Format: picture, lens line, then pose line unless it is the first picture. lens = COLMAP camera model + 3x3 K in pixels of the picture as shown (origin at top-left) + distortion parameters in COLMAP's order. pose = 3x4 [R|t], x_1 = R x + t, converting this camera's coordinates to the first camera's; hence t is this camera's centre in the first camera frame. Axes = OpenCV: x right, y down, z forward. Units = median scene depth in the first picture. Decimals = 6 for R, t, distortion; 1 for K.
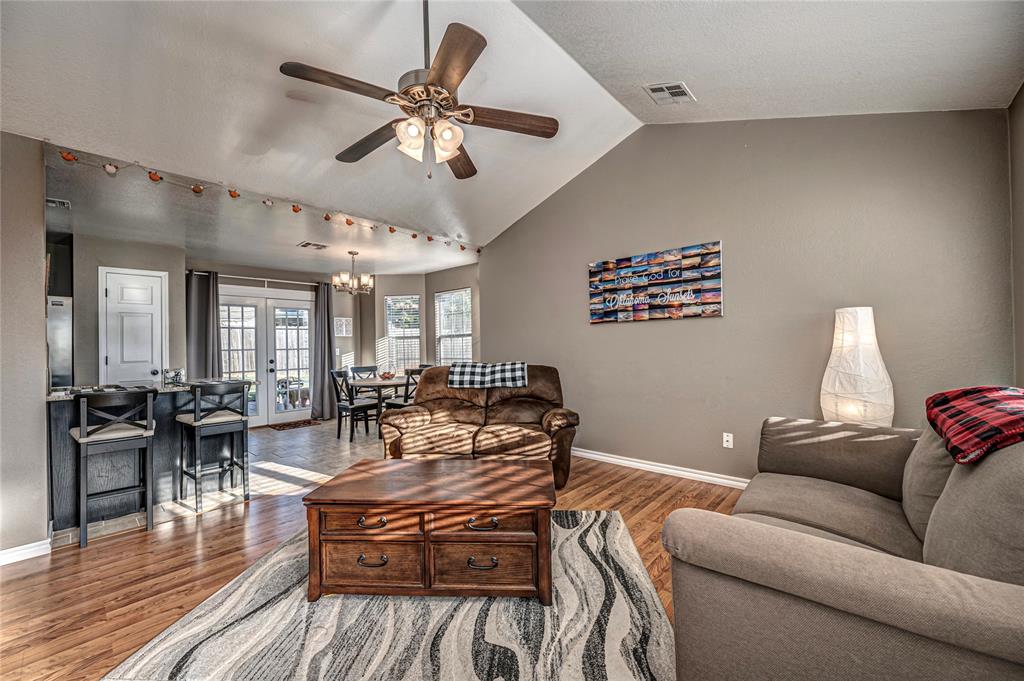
lens RADIAL K [[398.2, 0, 499.5], [0, 398.2, 343.7], [0, 0, 1]] dist [-0.002335, -0.000264]
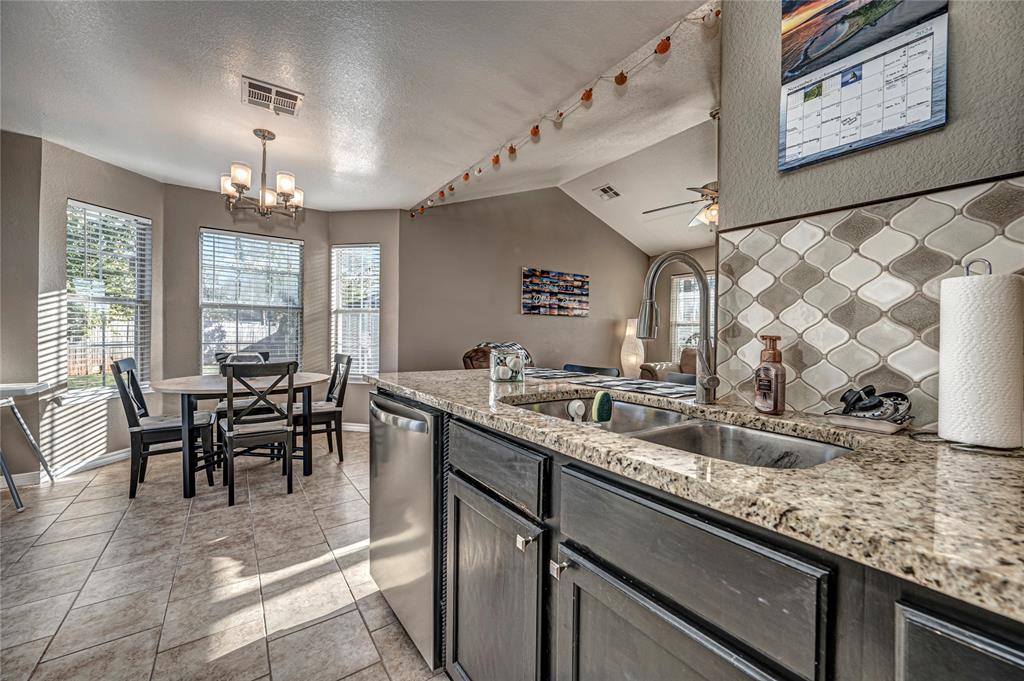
lens RADIAL K [[405.7, 0, 517.0], [0, 405.7, 344.1], [0, 0, 1]] dist [-0.000273, -0.000040]
pose [[0.205932, 0.001784, 0.978565, -1.145722], [-0.023503, 0.999719, 0.003124, 0.049211], [-0.978284, -0.023643, 0.205916, 0.789723]]
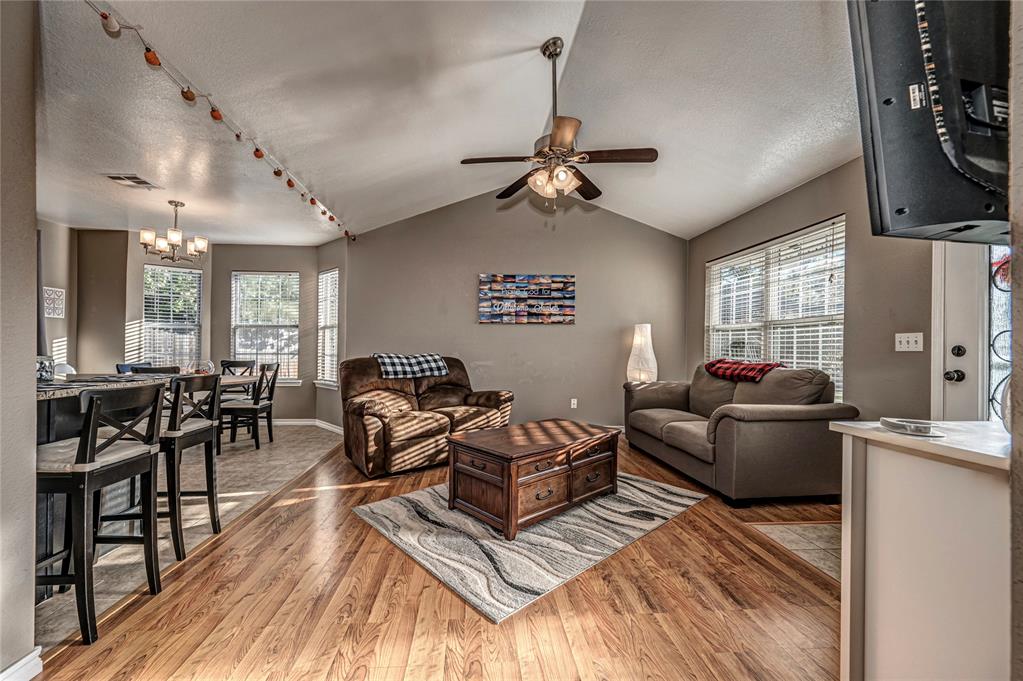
lens RADIAL K [[413.1, 0, 497.5], [0, 413.1, 346.2], [0, 0, 1]] dist [-0.000419, -0.000101]
pose [[0.696443, 0.020039, 0.717332, -0.687730], [-0.022777, 0.999724, -0.005814, 0.029302], [-0.717250, -0.012289, 0.696707, 0.074460]]
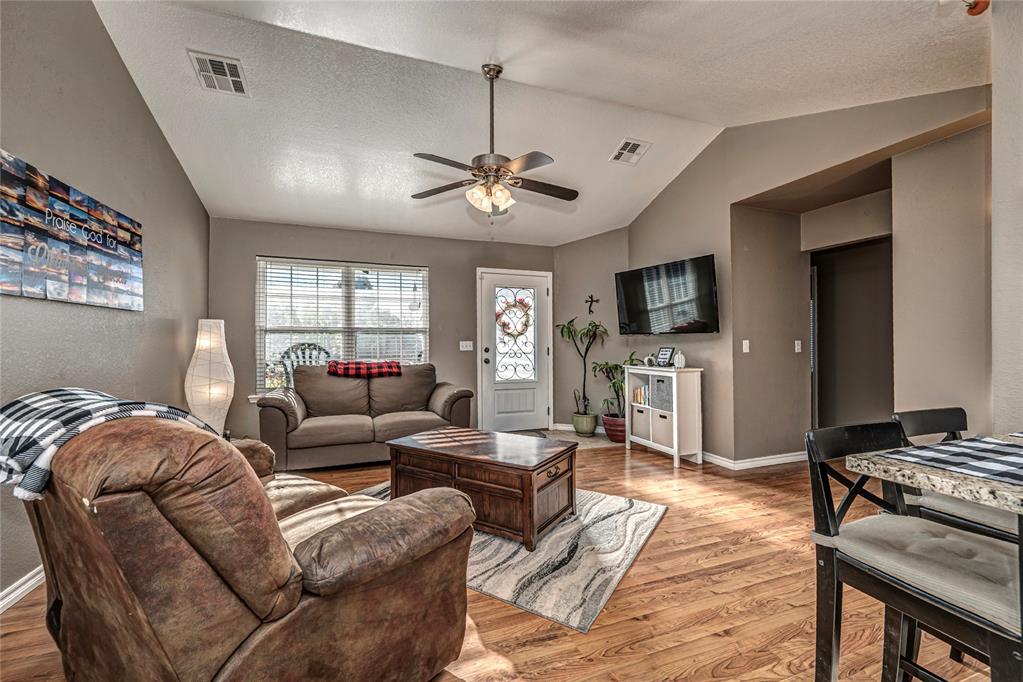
lens RADIAL K [[415.0, 0, 508.5], [0, 415.0, 332.0], [0, 0, 1]] dist [-0.000297, 0.000082]
pose [[-0.889276, 0.028974, 0.456452, -0.473444], [0.010425, 0.999016, -0.043103, 0.018269], [-0.457251, -0.033572, -0.888704, 1.211640]]
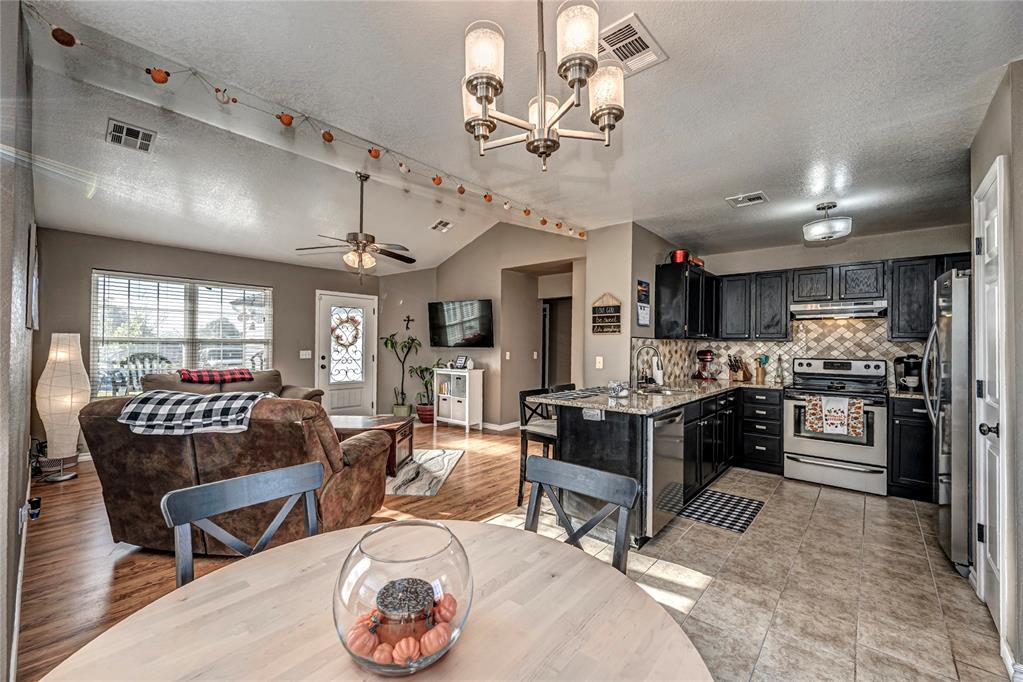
lens RADIAL K [[413.5, 0, 506.5], [0, 413.5, 341.2], [0, 0, 1]] dist [0.001089, 0.000344]
pose [[-0.999641, 0.007789, -0.025629, -0.478326], [0.008271, 0.999790, -0.018752, -0.011508], [0.025477, -0.018957, -0.999496, 1.715777]]
